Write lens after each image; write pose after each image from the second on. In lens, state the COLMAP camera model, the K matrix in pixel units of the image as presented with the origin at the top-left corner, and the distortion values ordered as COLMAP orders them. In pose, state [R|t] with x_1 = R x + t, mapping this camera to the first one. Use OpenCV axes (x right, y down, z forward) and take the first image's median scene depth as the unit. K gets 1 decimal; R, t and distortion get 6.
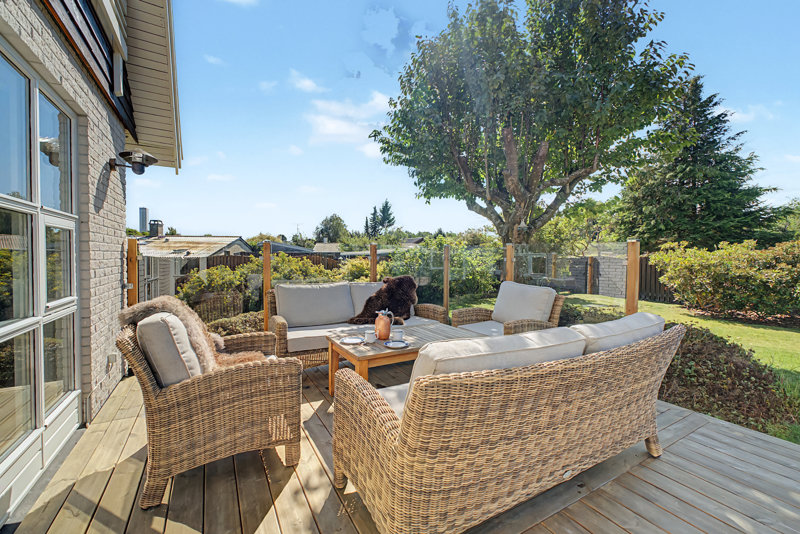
lens RADIAL K [[336.9, 0, 405.1], [0, 336.9, 261.3], [0, 0, 1]] dist [-0.003304, 0.000014]
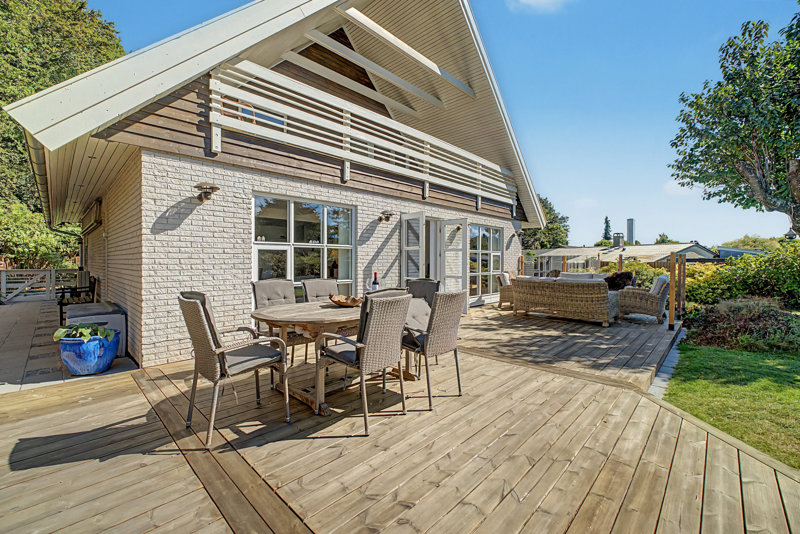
lens RADIAL K [[336.9, 0, 405.1], [0, 336.9, 261.3], [0, 0, 1]] dist [-0.003304, 0.000014]
pose [[0.297625, -0.002759, -0.954679, 0.181496], [-0.017293, 0.999816, -0.008280, 0.003138], [0.954526, 0.018973, 0.297523, -0.097048]]
